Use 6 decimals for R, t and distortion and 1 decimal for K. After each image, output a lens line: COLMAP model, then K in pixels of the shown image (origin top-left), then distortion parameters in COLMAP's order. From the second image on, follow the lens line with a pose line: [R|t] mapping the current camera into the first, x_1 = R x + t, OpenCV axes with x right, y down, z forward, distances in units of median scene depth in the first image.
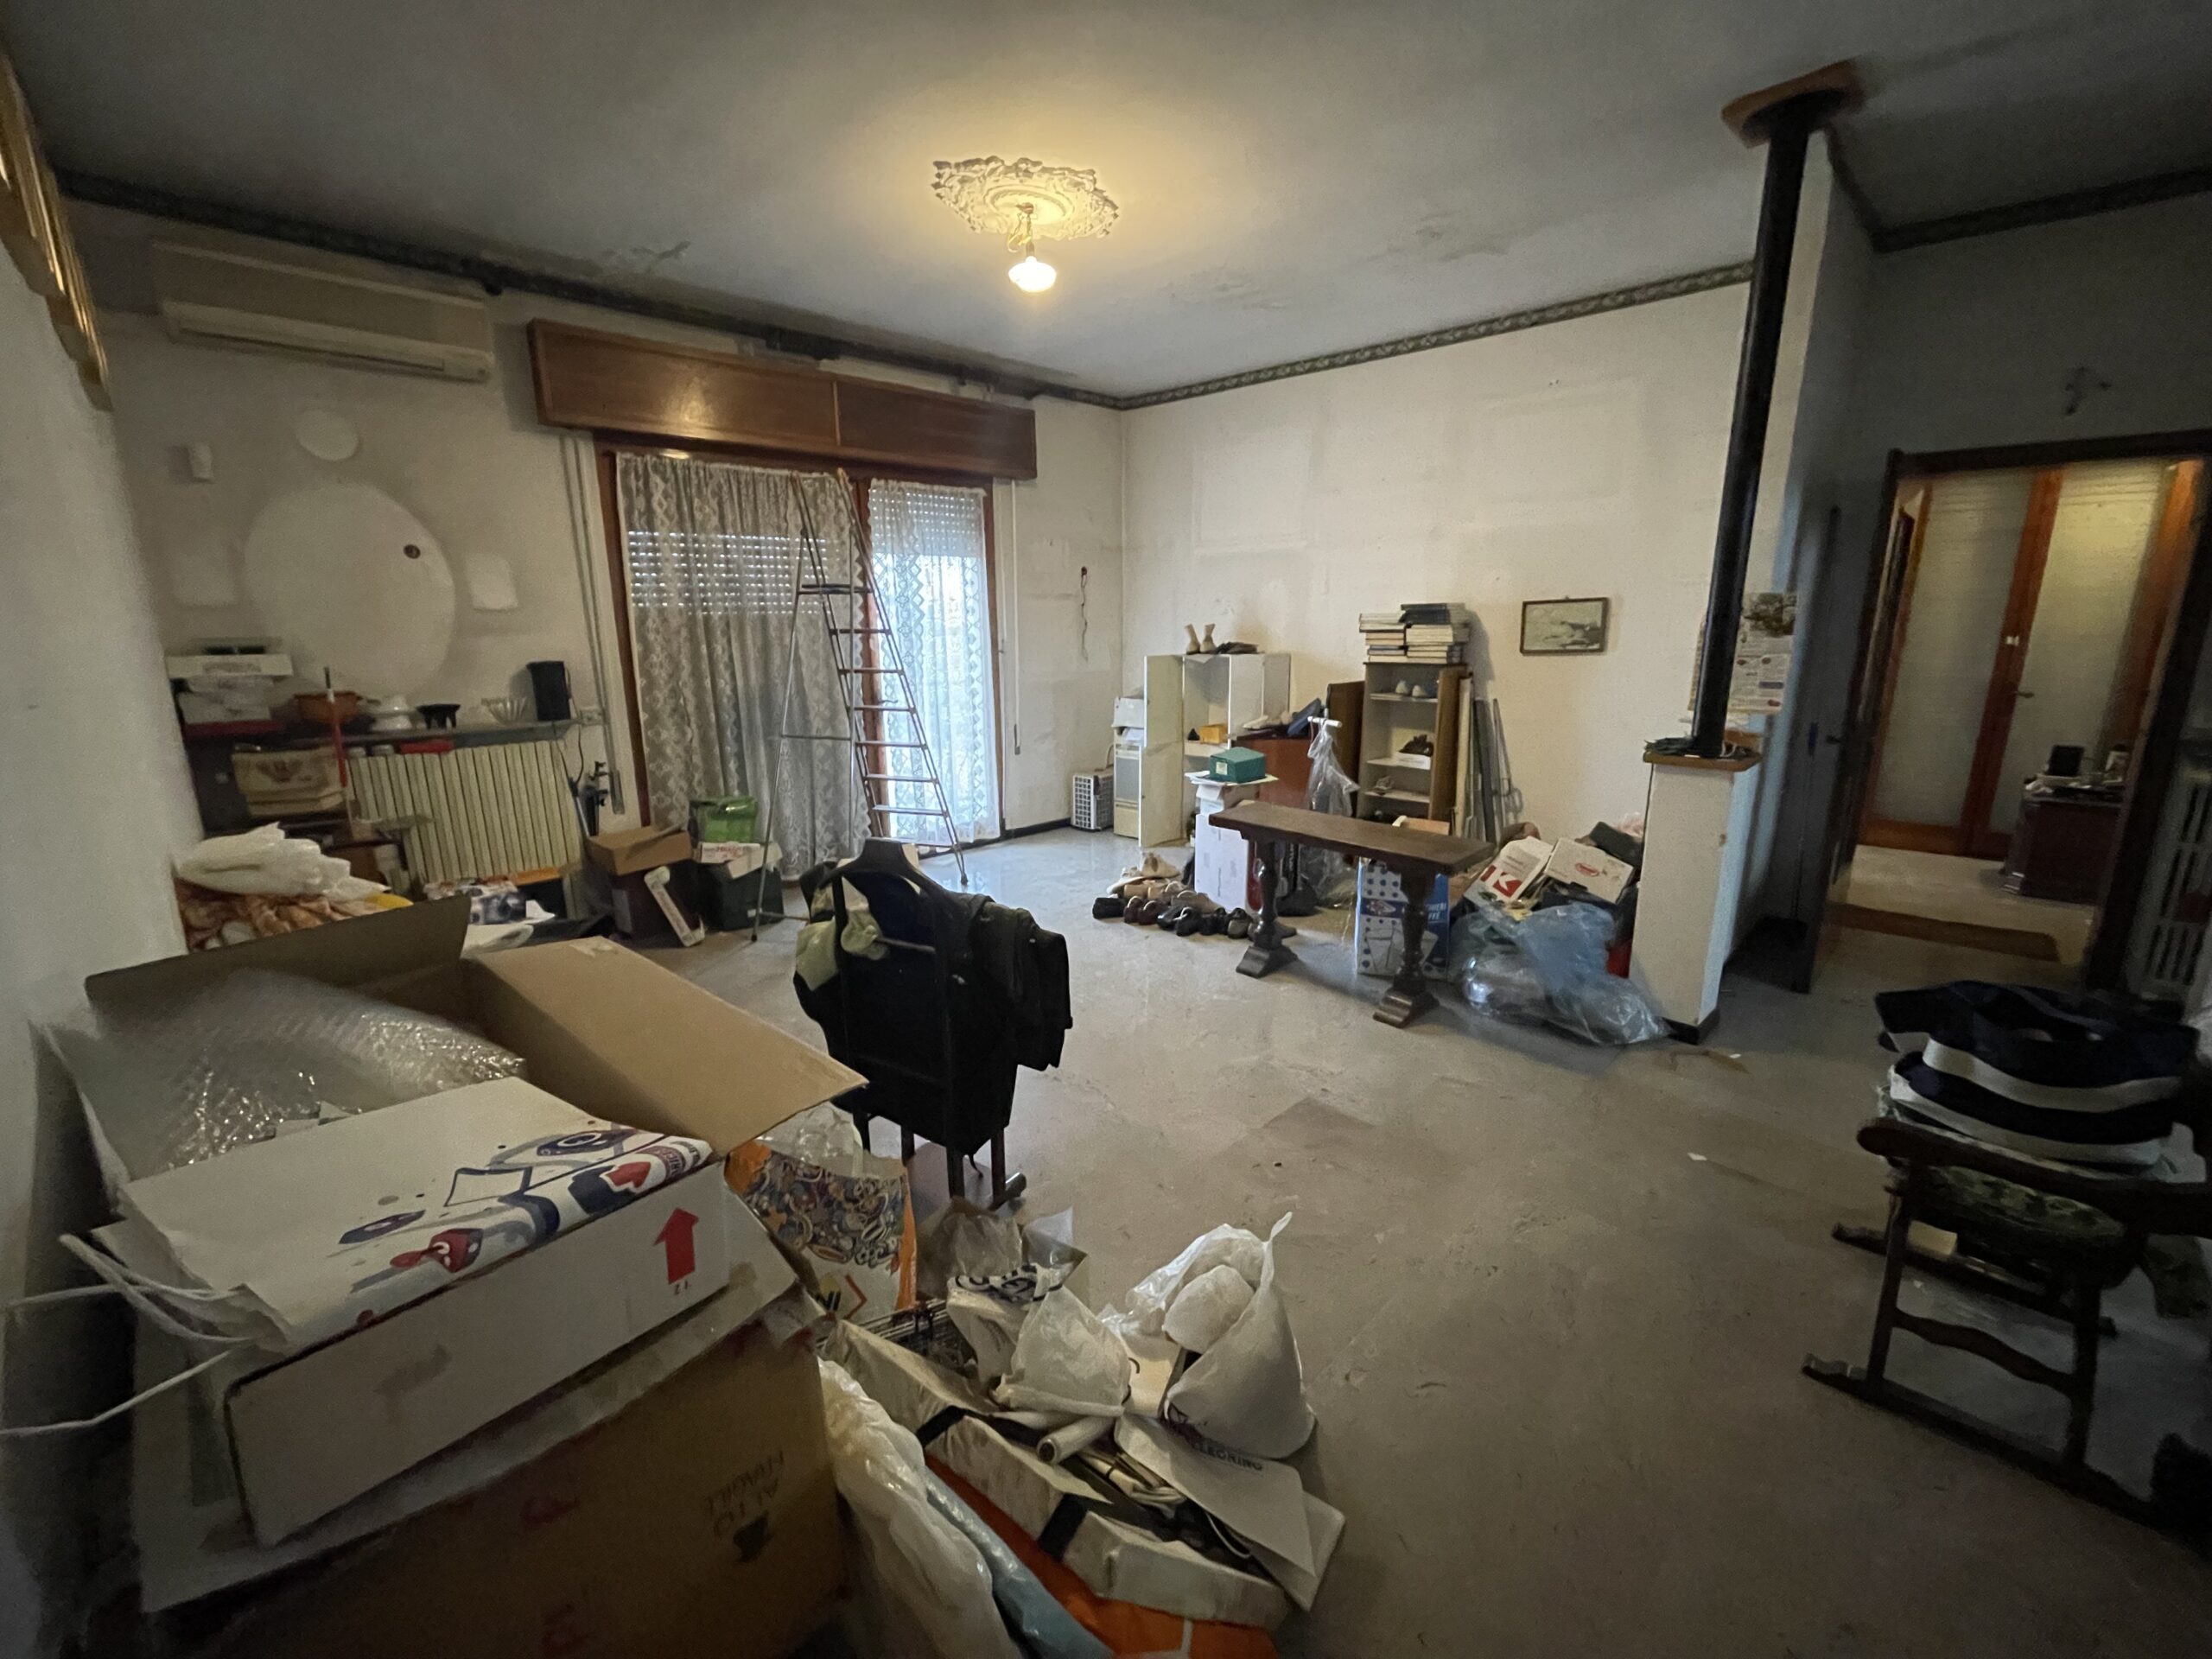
lens RADIAL K [[888.7, 0, 1112.8], [0, 888.7, 828.5], [0, 0, 1]] dist [0.000516, -0.000225]
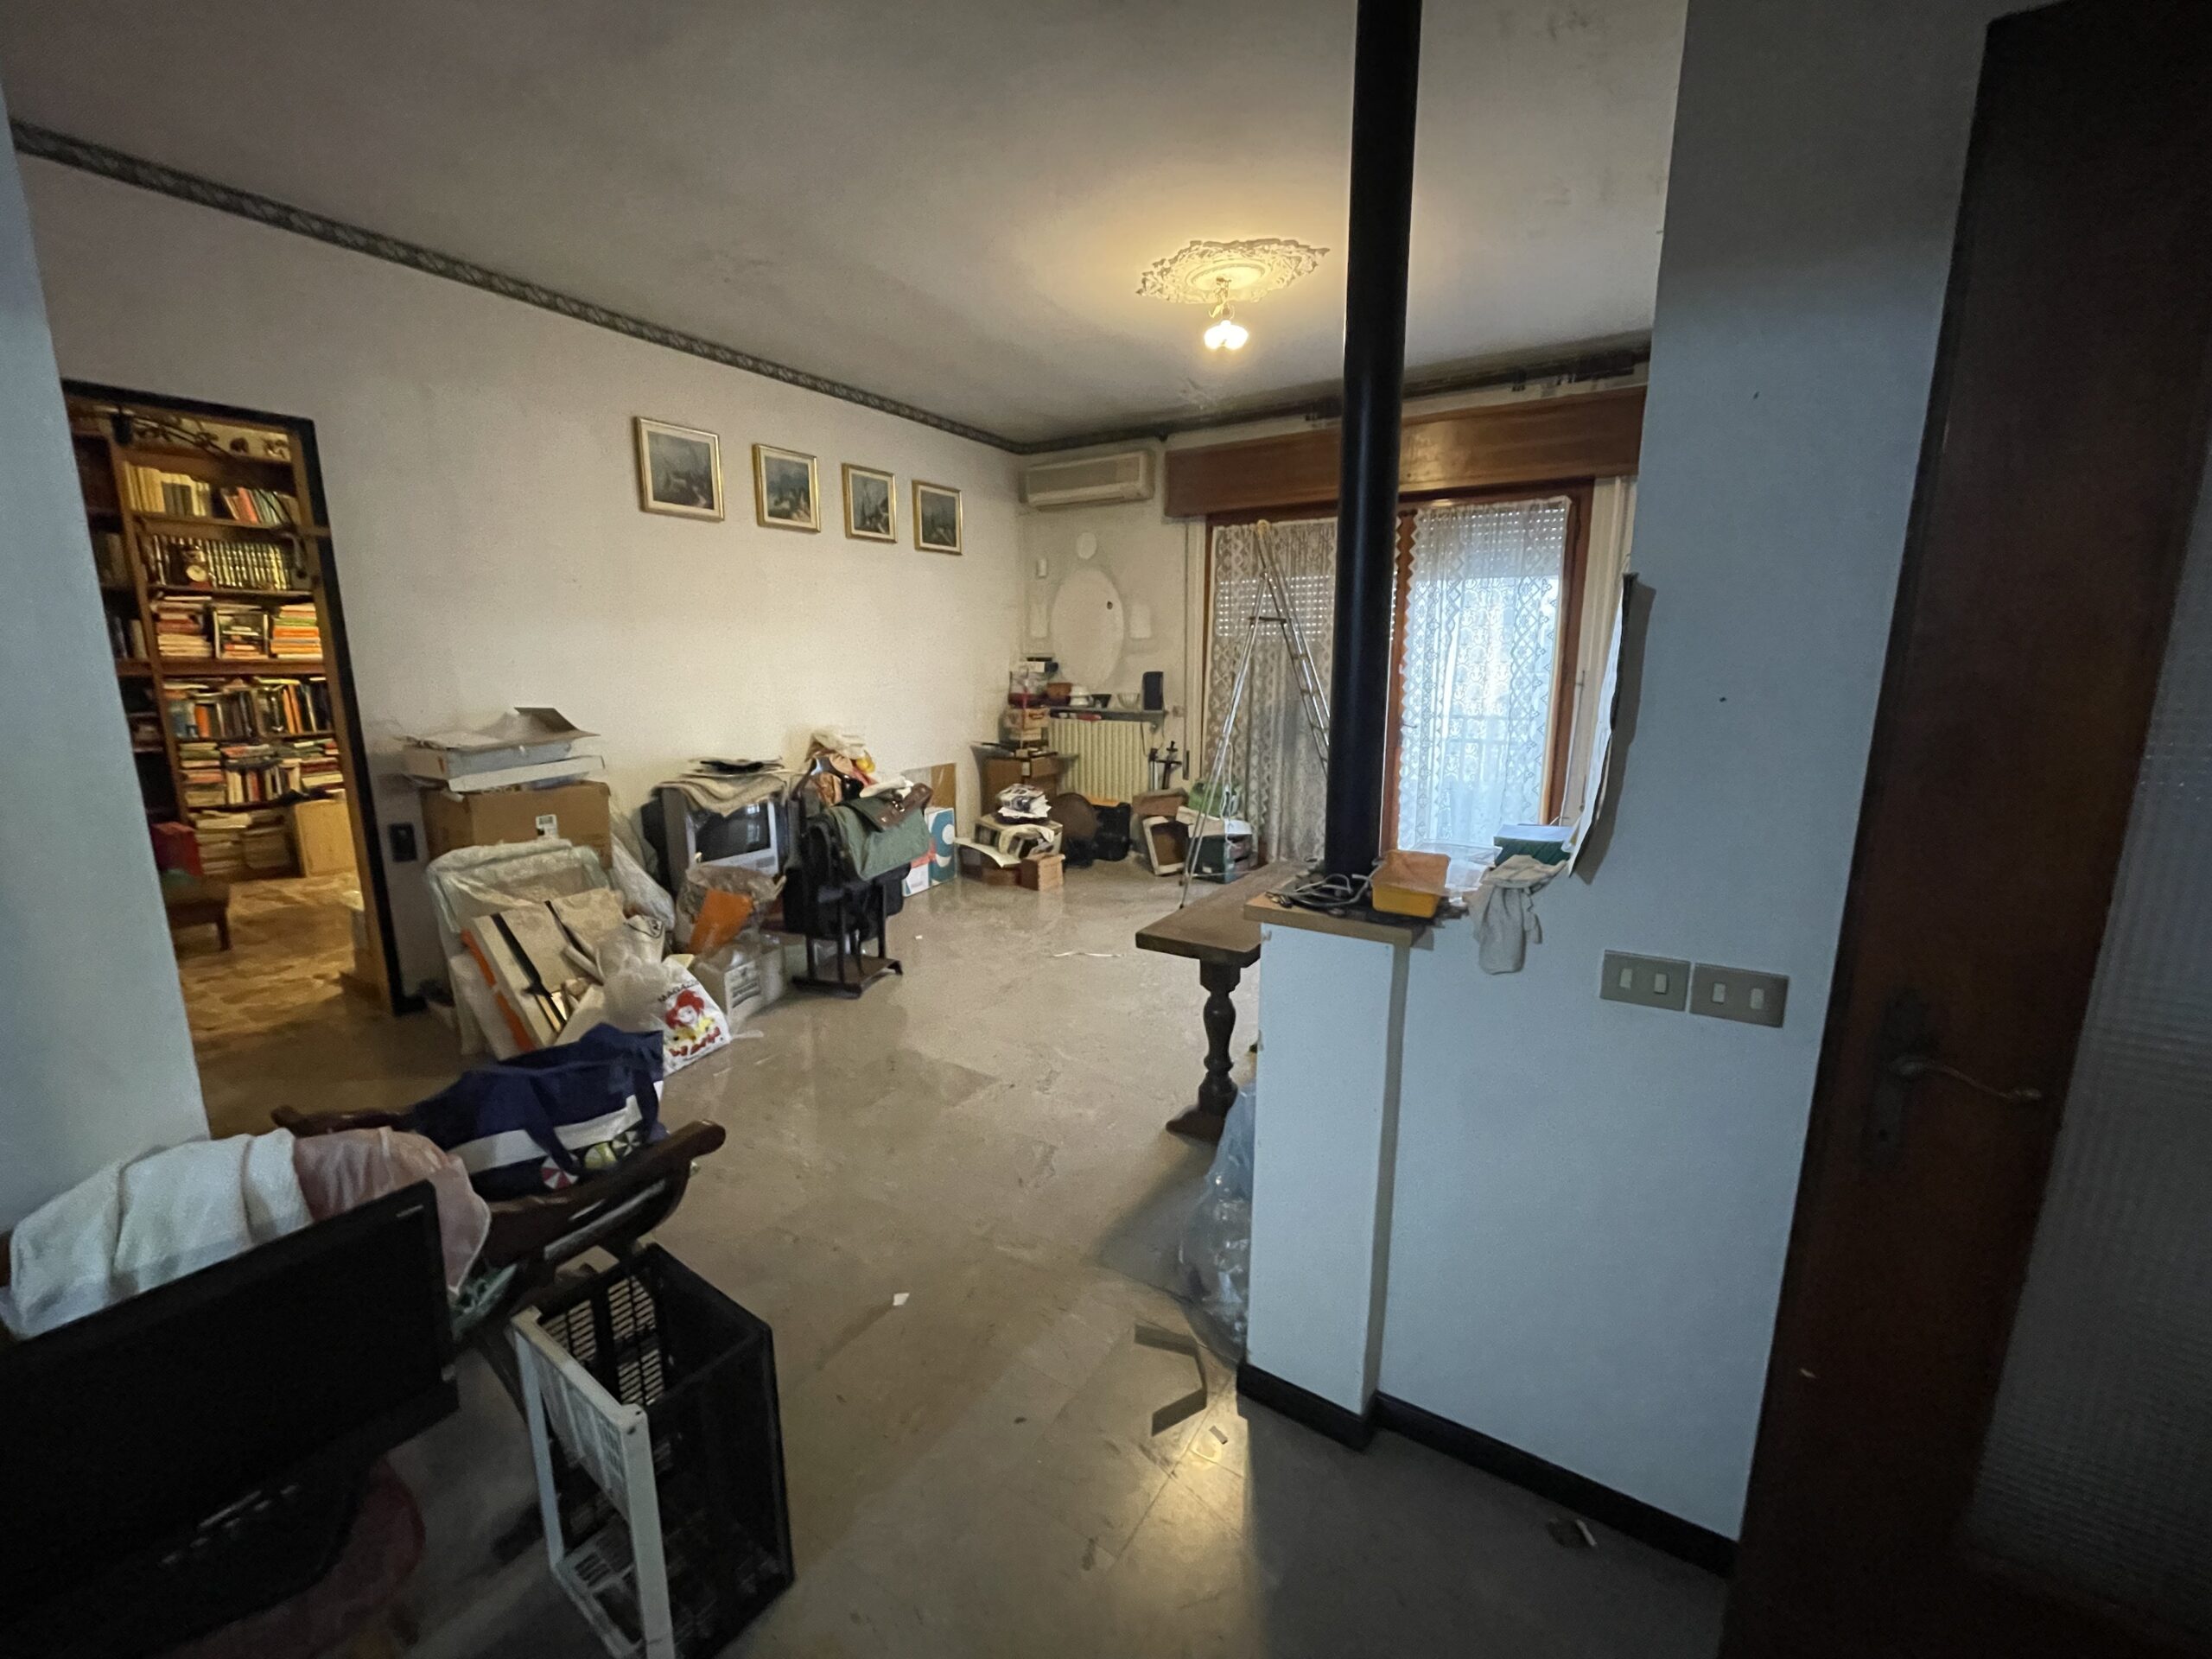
lens RADIAL K [[888.7, 0, 1108.4], [0, 888.7, 829.8], [0, 0, 1]] dist [0.000516, -0.000225]
pose [[0.247257, 0.201694, -0.947725, 0.906396], [-0.223019, 0.963681, 0.146904, -0.139911], [0.942935, 0.175038, 0.283259, 0.568877]]
